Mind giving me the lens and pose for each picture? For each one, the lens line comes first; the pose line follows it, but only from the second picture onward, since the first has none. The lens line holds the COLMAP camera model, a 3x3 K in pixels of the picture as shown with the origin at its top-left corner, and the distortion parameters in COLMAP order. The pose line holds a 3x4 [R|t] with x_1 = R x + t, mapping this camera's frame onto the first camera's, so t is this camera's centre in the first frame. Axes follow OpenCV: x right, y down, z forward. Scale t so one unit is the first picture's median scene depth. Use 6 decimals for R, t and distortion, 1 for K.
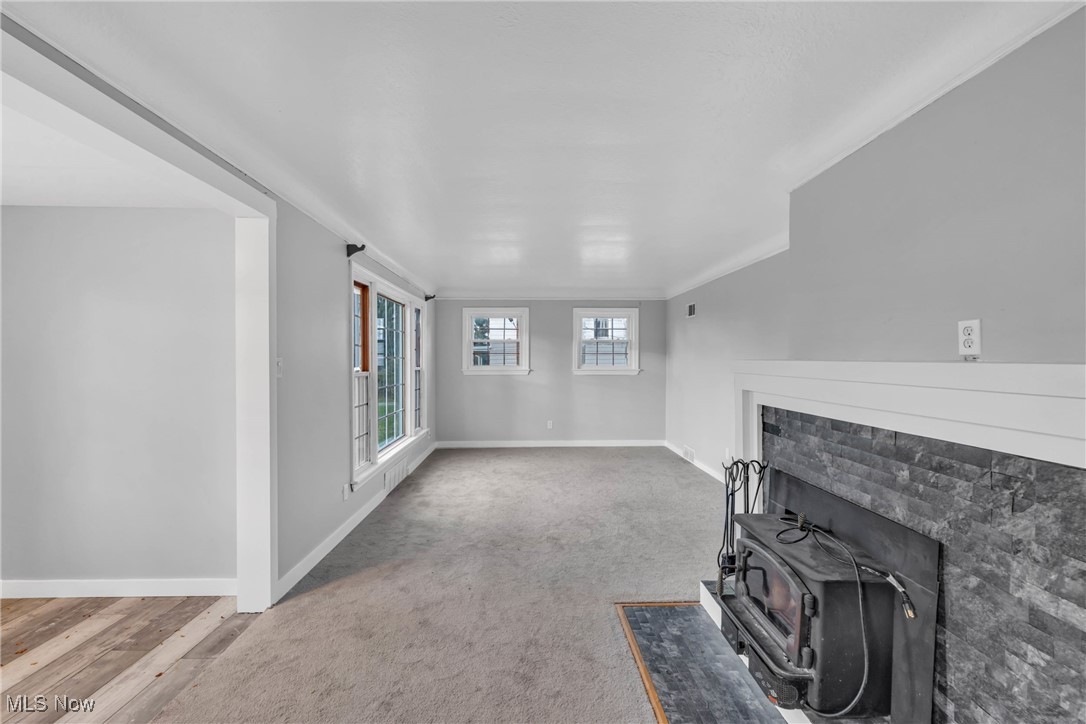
lens RADIAL K [[445.3, 0, 543.0], [0, 445.3, 362.0], [0, 0, 1]] dist [-0.000951, -0.000463]
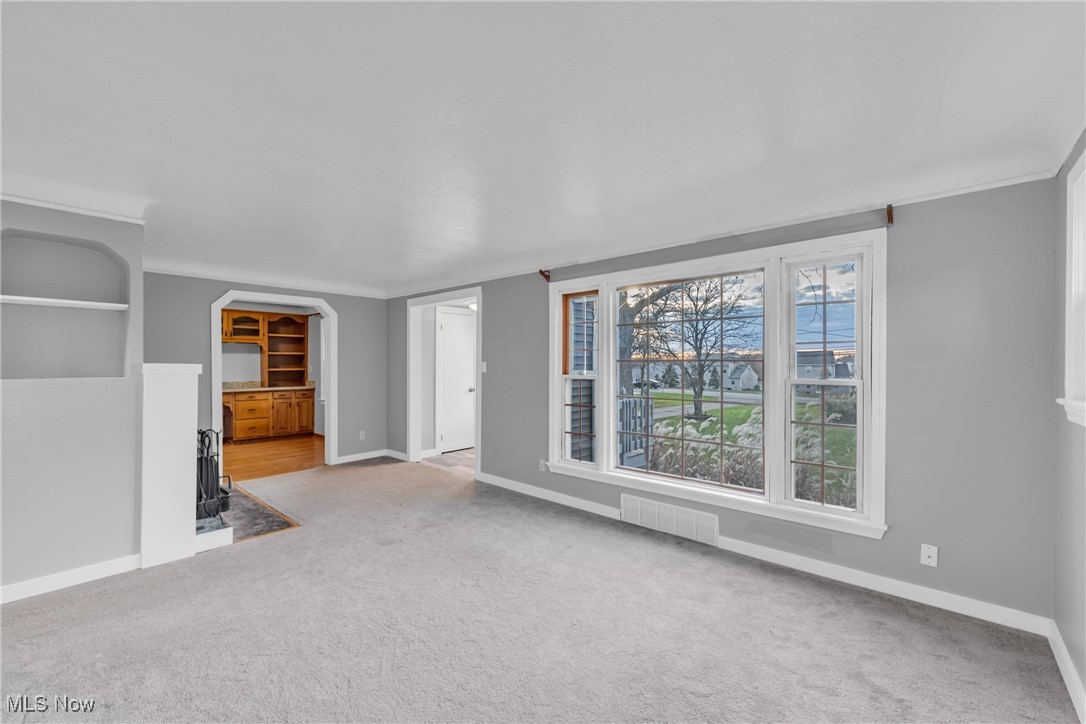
lens RADIAL K [[445.3, 0, 543.0], [0, 445.3, 362.0], [0, 0, 1]] dist [-0.000951, -0.000463]
pose [[-0.694397, 0.003372, -0.719584, 0.381074], [-0.003107, 0.999966, 0.007685, -0.015599], [0.719585, 0.007572, -0.694363, 1.484797]]
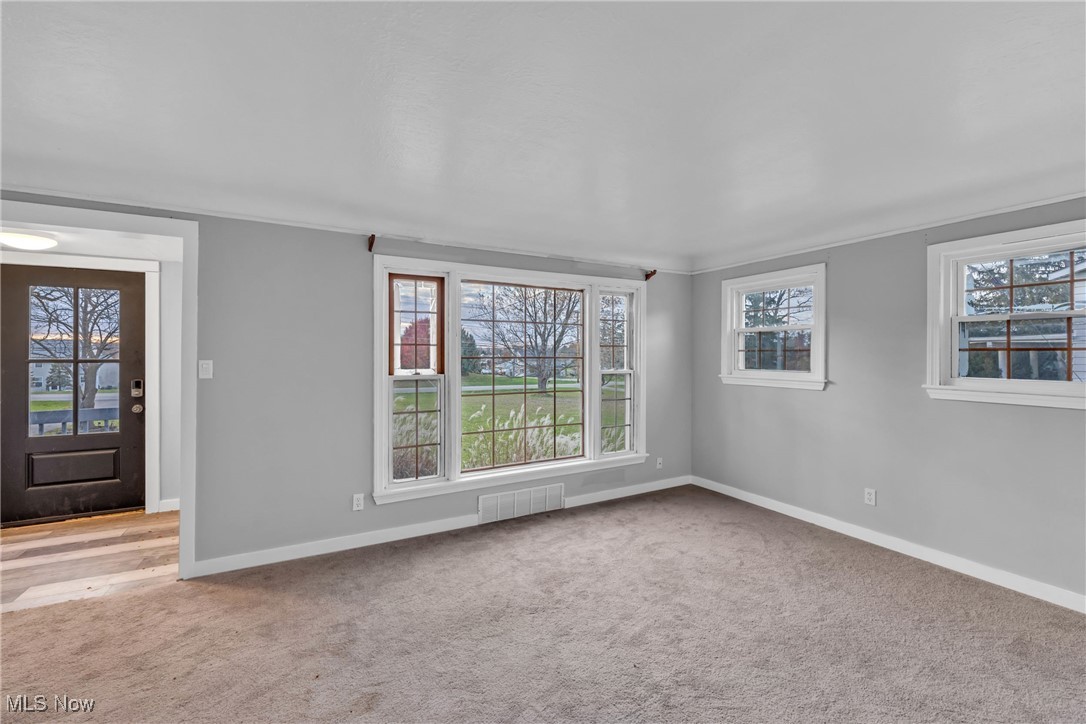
lens RADIAL K [[445.3, 0, 543.0], [0, 445.3, 362.0], [0, 0, 1]] dist [-0.000951, -0.000463]
pose [[0.445899, 0.007851, -0.895049, 0.447976], [-0.004699, 0.999968, 0.006430, -0.010135], [0.895071, 0.001338, 0.445922, 0.726239]]
